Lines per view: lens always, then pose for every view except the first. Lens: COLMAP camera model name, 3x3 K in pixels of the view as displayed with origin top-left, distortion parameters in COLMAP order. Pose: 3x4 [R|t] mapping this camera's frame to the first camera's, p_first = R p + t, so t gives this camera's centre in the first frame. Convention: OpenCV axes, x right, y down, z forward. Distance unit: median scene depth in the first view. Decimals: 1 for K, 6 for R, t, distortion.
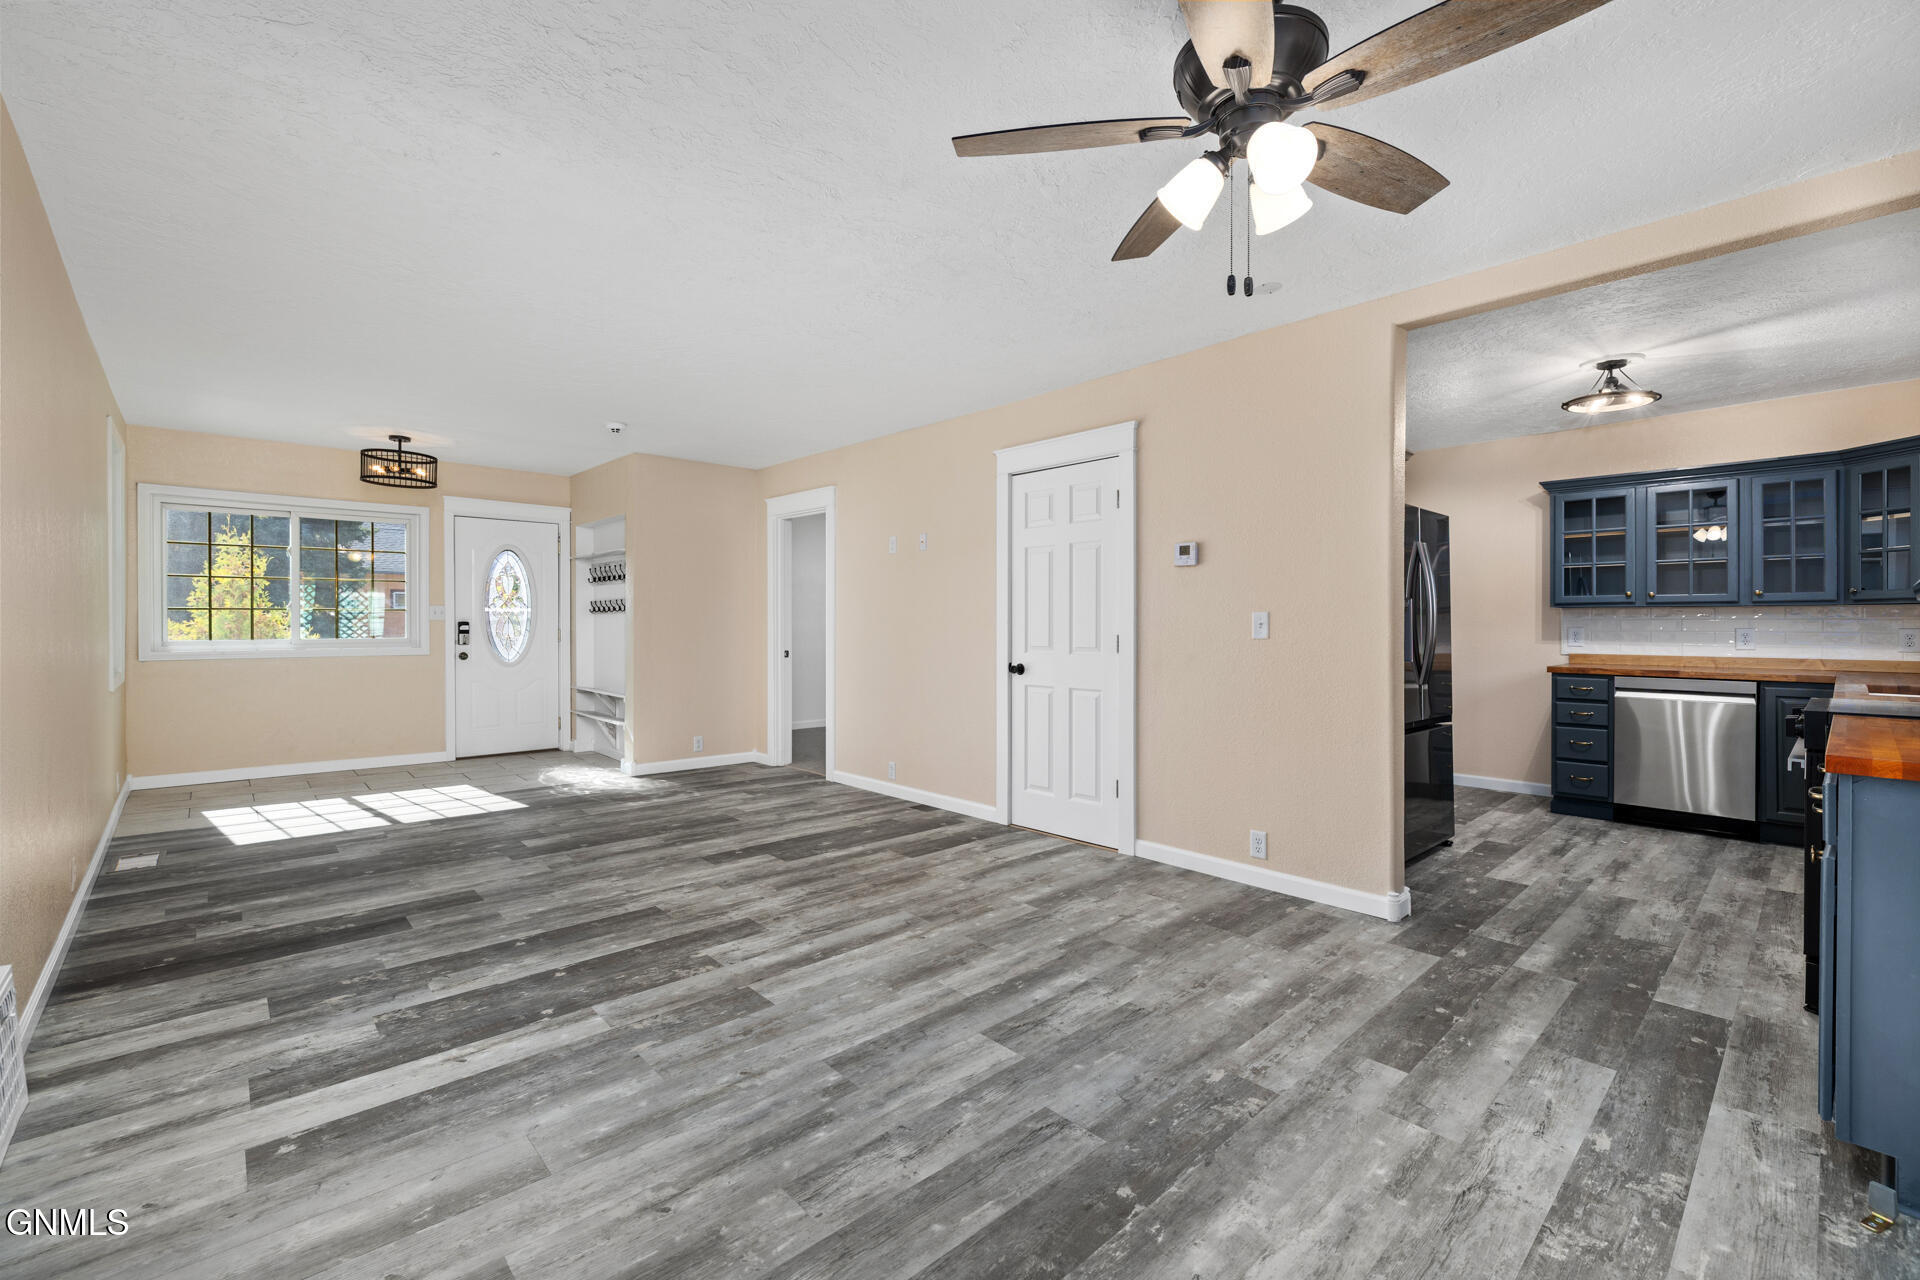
lens RADIAL K [[811.1, 0, 953.1], [0, 811.1, 623.7], [0, 0, 1]] dist [-0.001048, -0.000049]
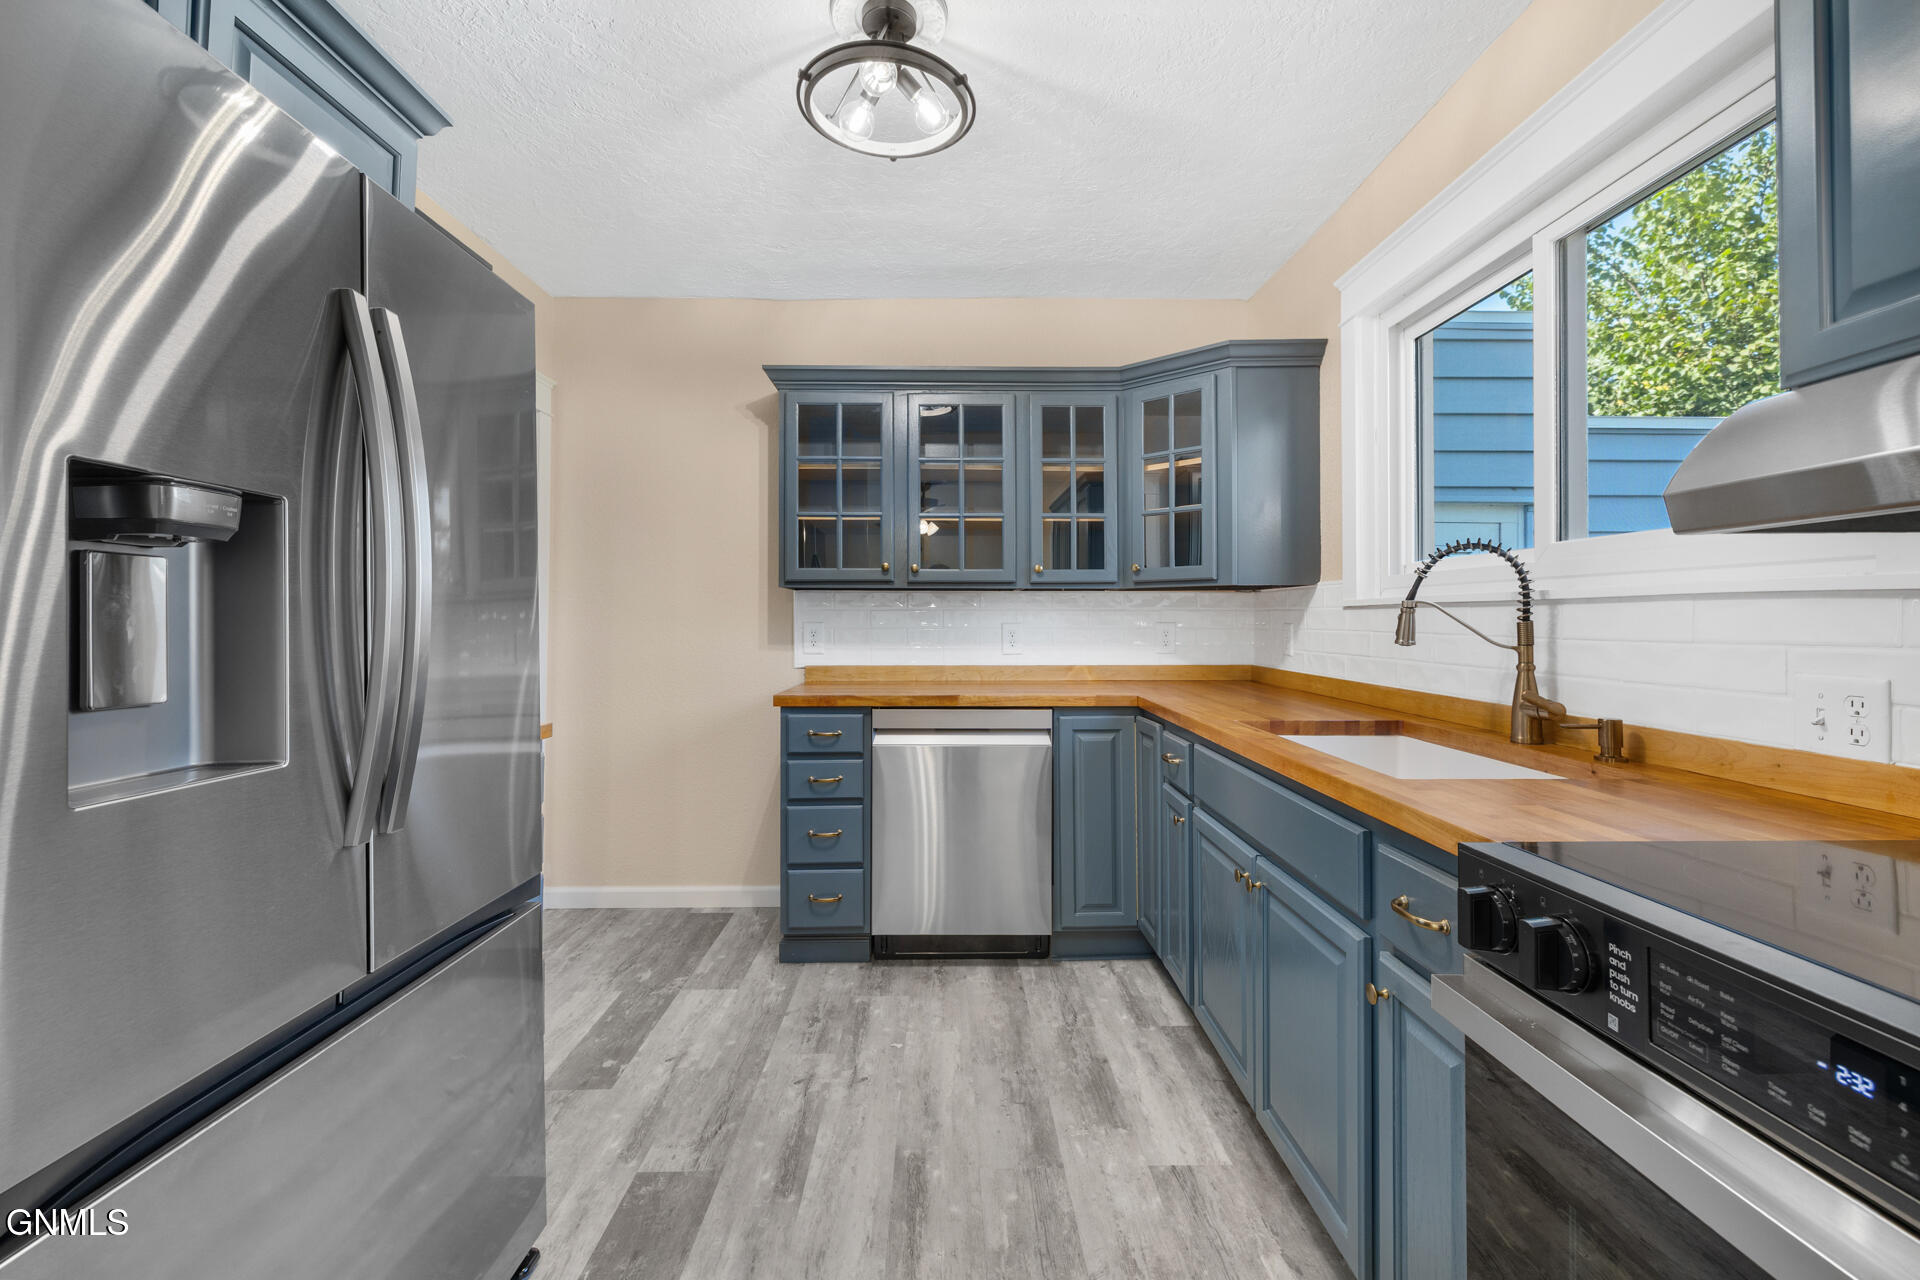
lens RADIAL K [[815.2, 0, 958.6], [0, 815.2, 615.7], [0, 0, 1]] dist [-0.001934, -0.000116]
pose [[0.663372, 0.002601, 0.748285, 0.579988], [0.003258, 0.999974, -0.006364, 0.004930], [-0.748282, 0.006660, 0.663347, 0.777436]]
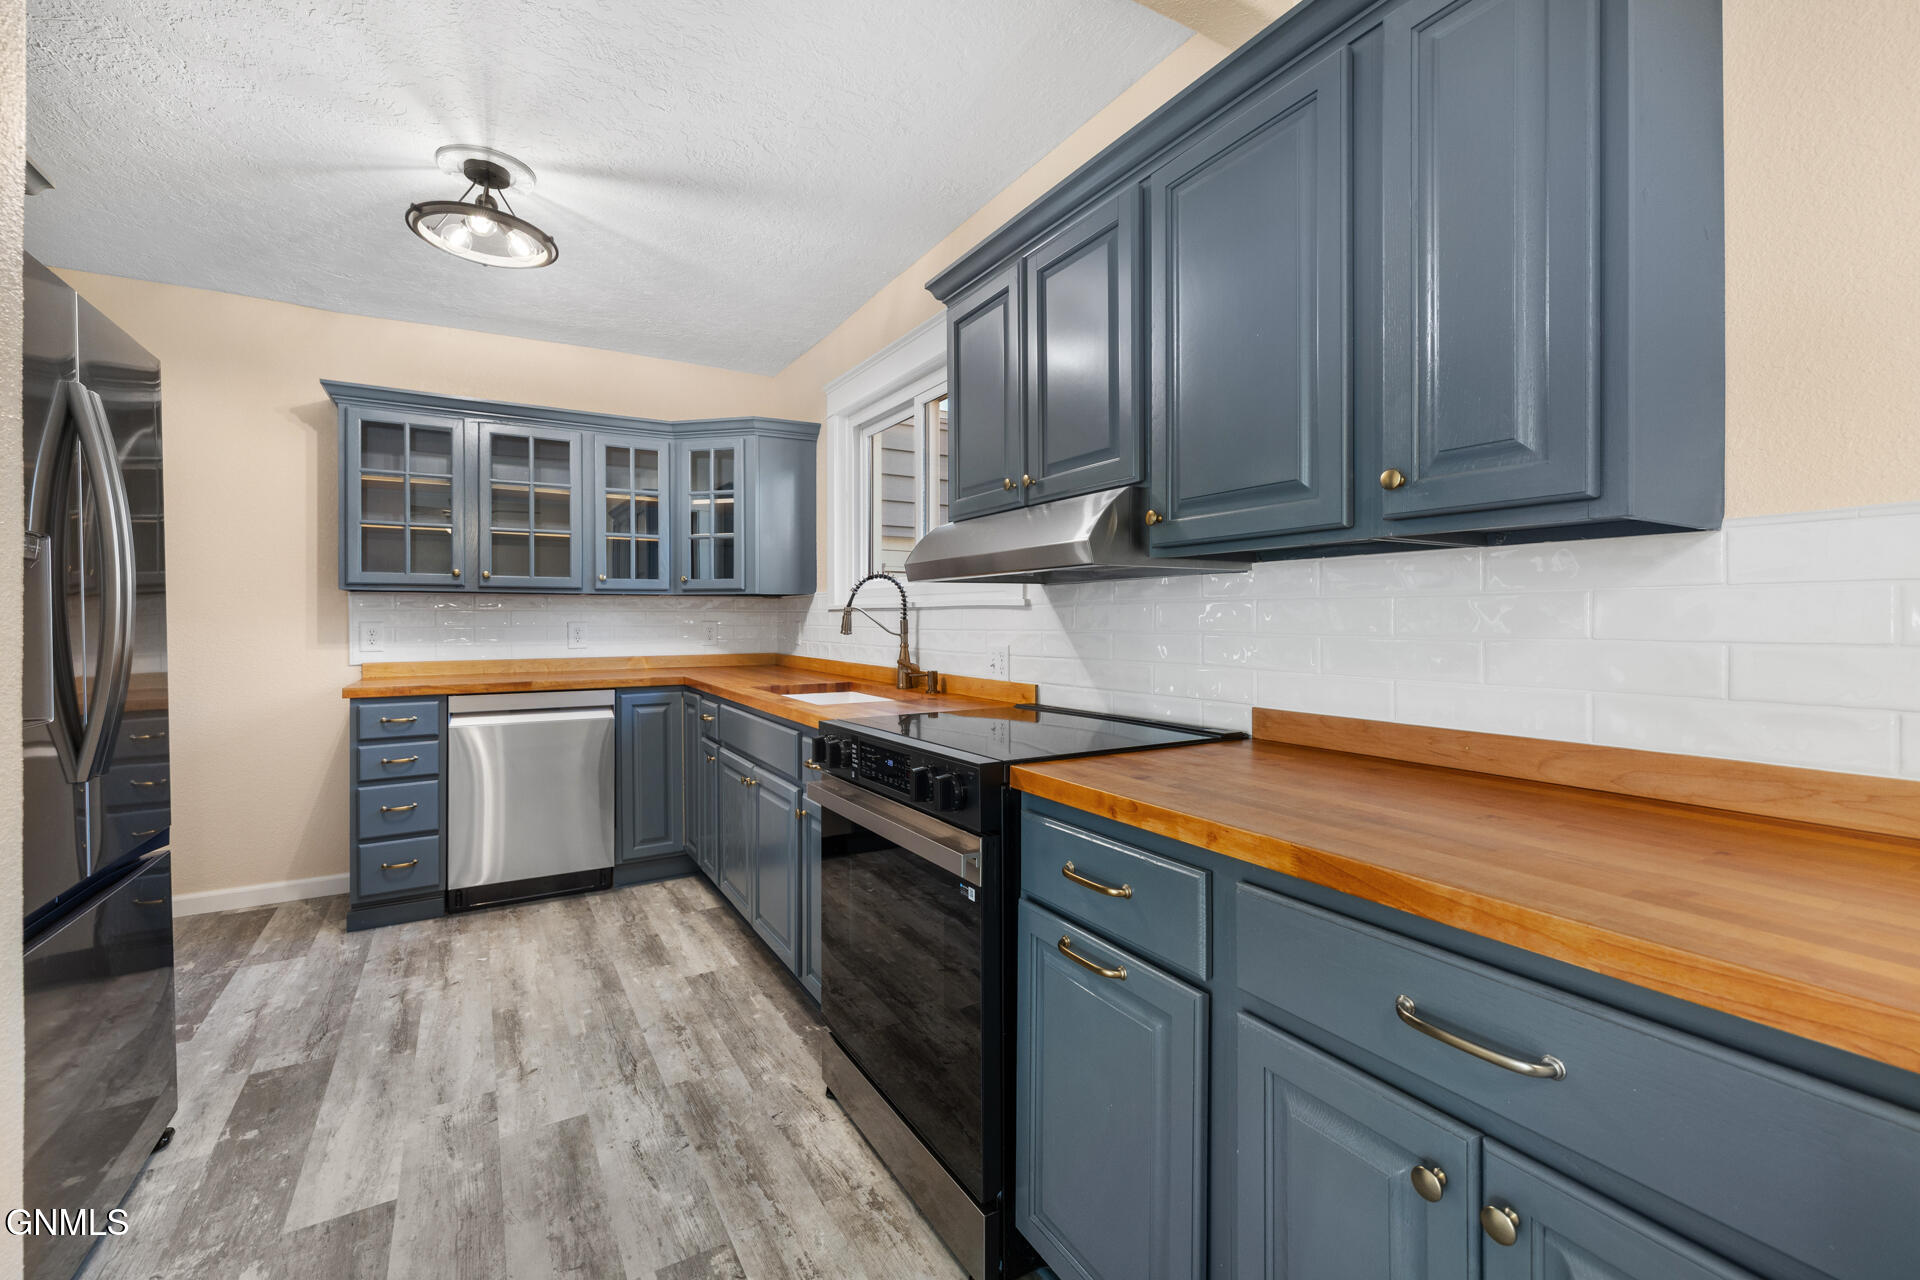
lens RADIAL K [[815.2, 0, 958.6], [0, 815.2, 615.7], [0, 0, 1]] dist [-0.001934, -0.000116]
pose [[0.205042, 0.002062, 0.978751, 0.344703], [0.004730, 0.999984, -0.003098, 0.004949], [-0.978742, 0.005265, 0.205028, 0.619421]]
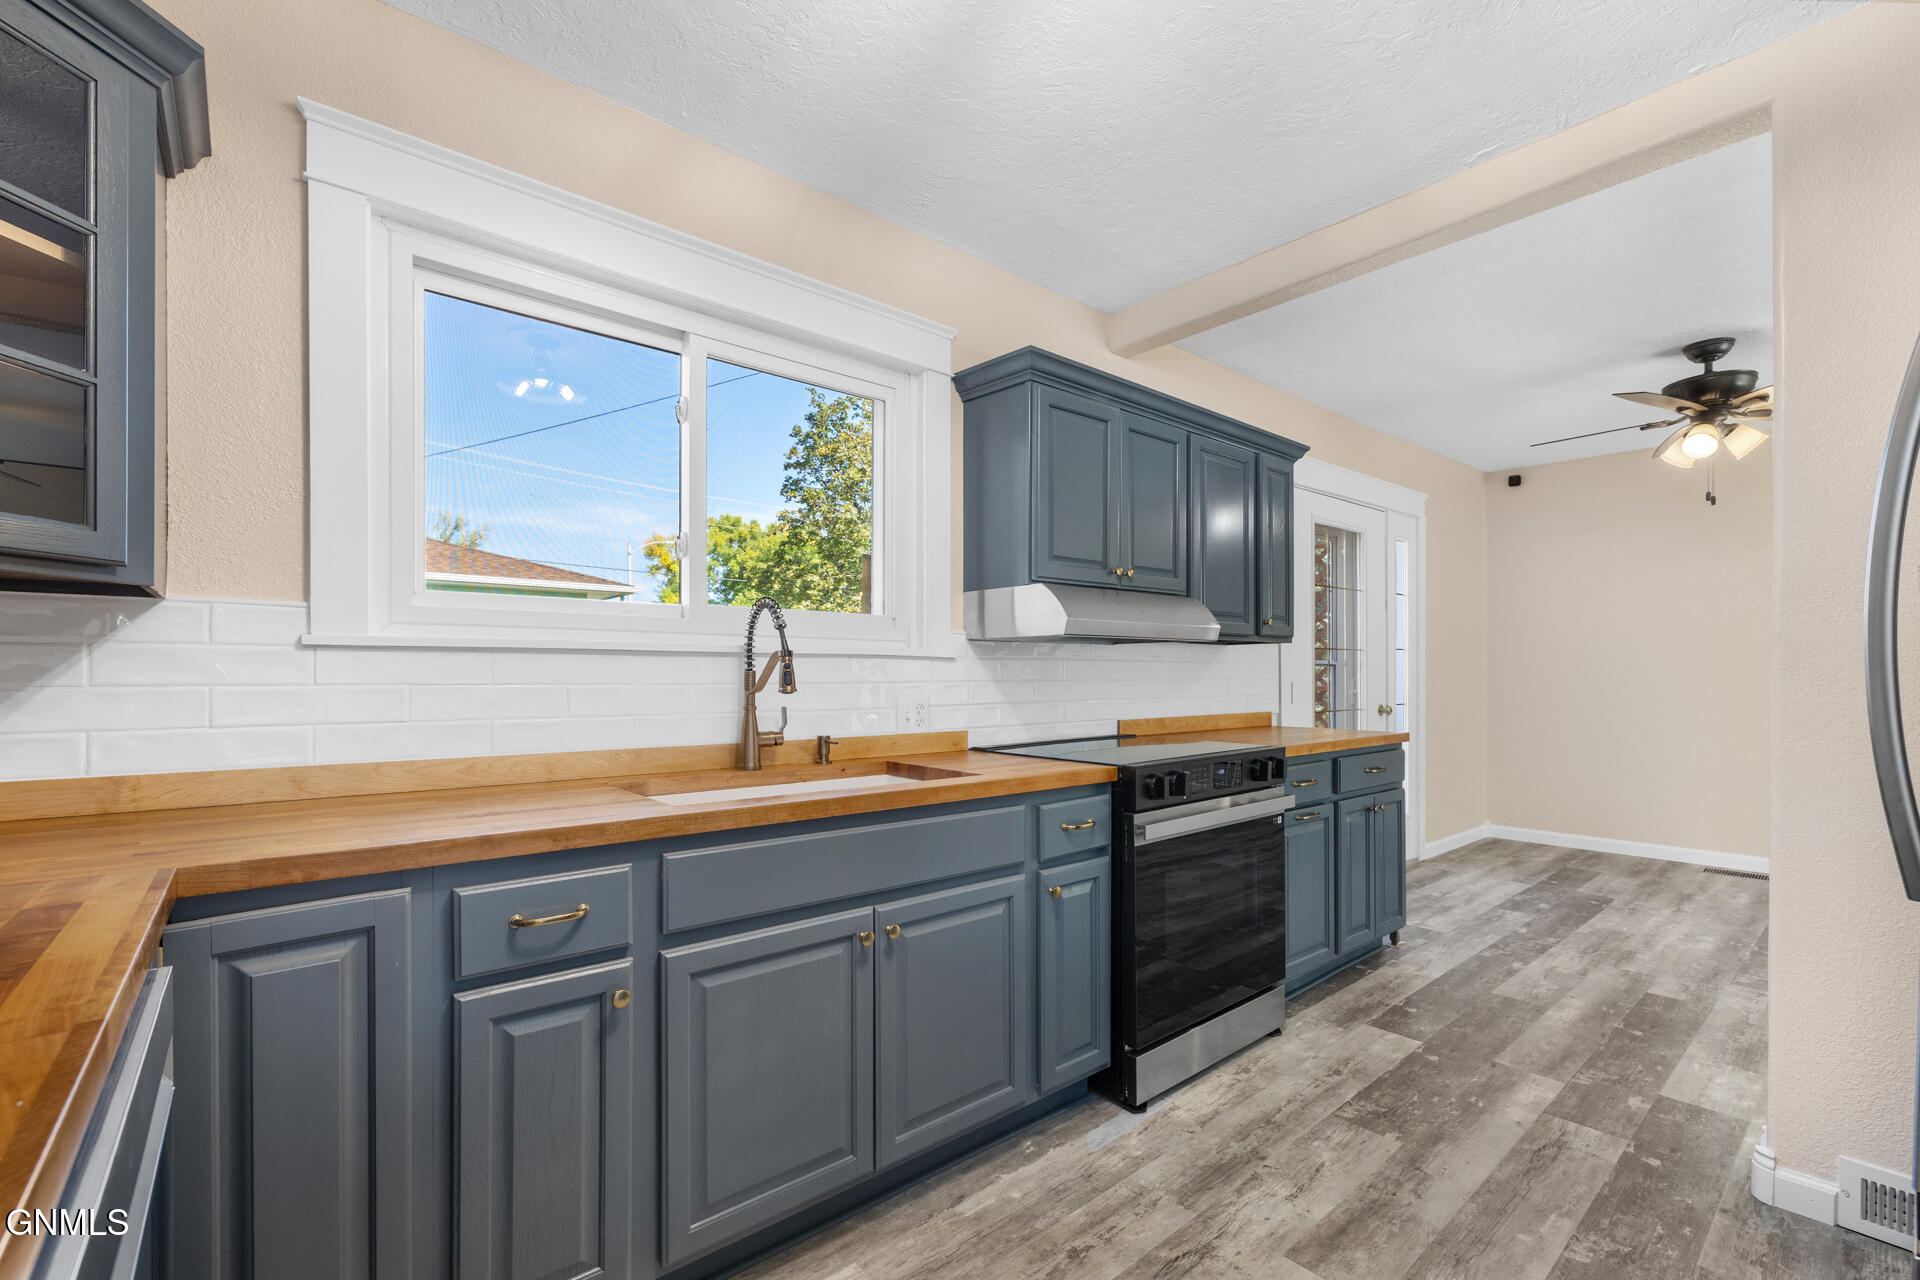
lens RADIAL K [[830.5, 0, 967.9], [0, 830.5, 676.3], [0, 0, 1]] dist [-0.001952, -0.000255]
pose [[-0.999489, 0.000402, 0.031971, 0.981668], [0.000572, 0.999986, 0.005316, 0.006901], [-0.031968, 0.005332, -0.999475, 1.436400]]
